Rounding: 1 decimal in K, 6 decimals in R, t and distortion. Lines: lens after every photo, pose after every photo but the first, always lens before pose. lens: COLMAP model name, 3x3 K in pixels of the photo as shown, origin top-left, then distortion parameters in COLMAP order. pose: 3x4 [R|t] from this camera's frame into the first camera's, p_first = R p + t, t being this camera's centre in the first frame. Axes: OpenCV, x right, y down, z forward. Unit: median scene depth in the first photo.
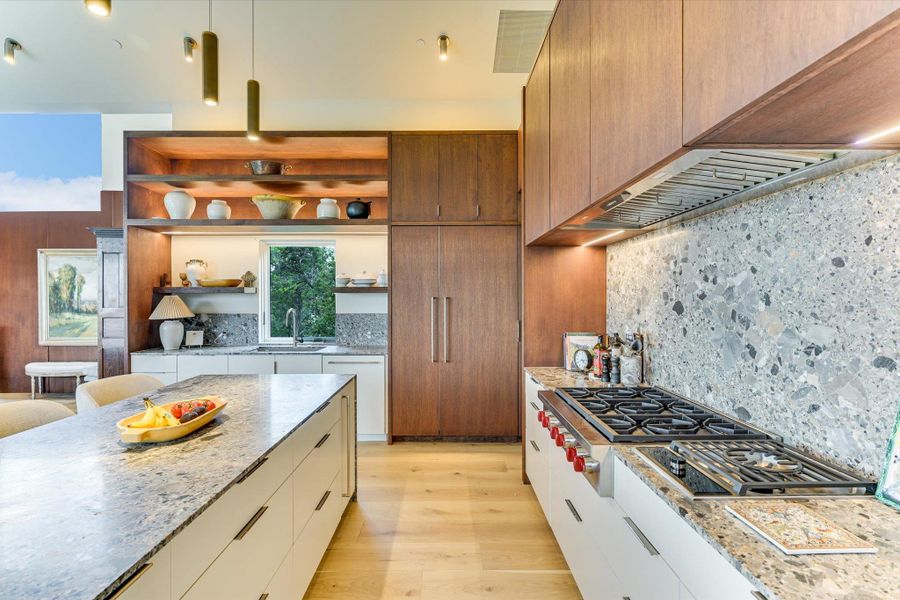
lens RADIAL K [[424.2, 0, 450.0], [0, 424.2, 300.0], [0, 0, 1]] dist [-0.001729, -0.000637]
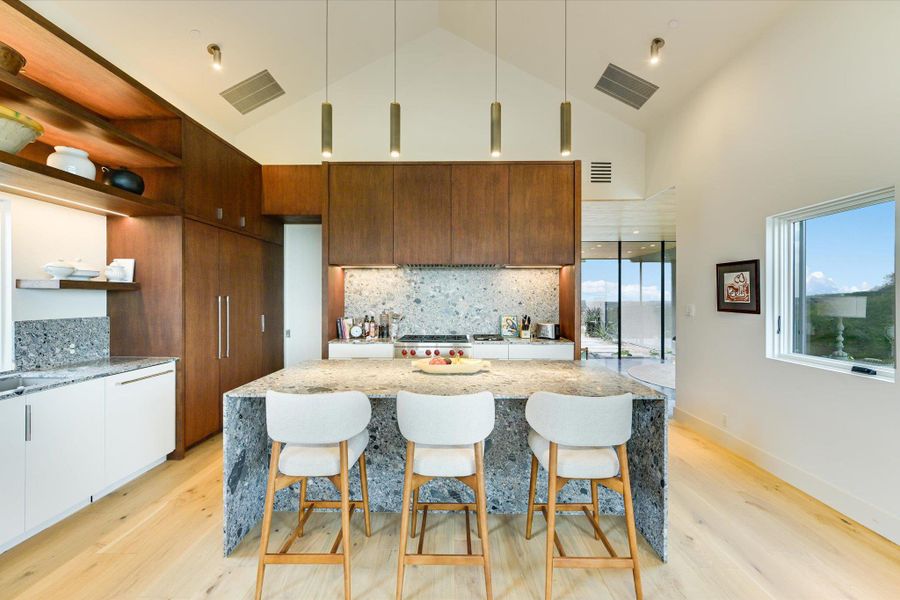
lens RADIAL K [[358.3, 0, 451.1], [0, 358.3, 297.0], [0, 0, 1]] dist [0.001946, 0.000112]
pose [[0.023863, 0.004091, 0.999707, -0.866349], [0.005127, 0.999978, -0.004215, 0.002159], [-0.999702, 0.005227, 0.023842, 0.395080]]
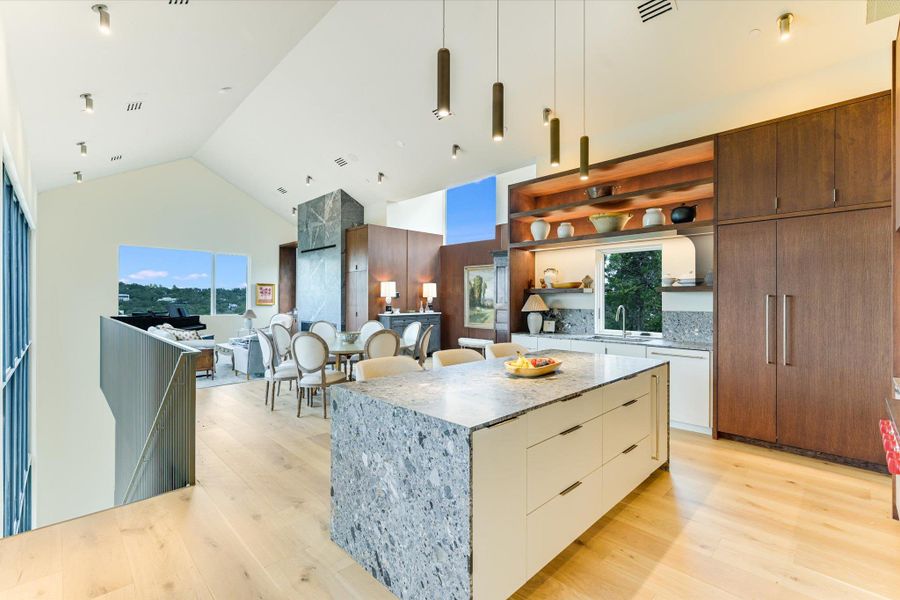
lens RADIAL K [[398.5, 0, 450.0], [0, 398.5, 300.0], [0, 0, 1]] dist [-0.001301, 0.000013]
pose [[0.697904, 0.004438, -0.716177, 0.097108], [-0.008176, 0.999965, -0.001771, 0.011605], [0.716145, 0.007091, 0.697916, -0.128881]]
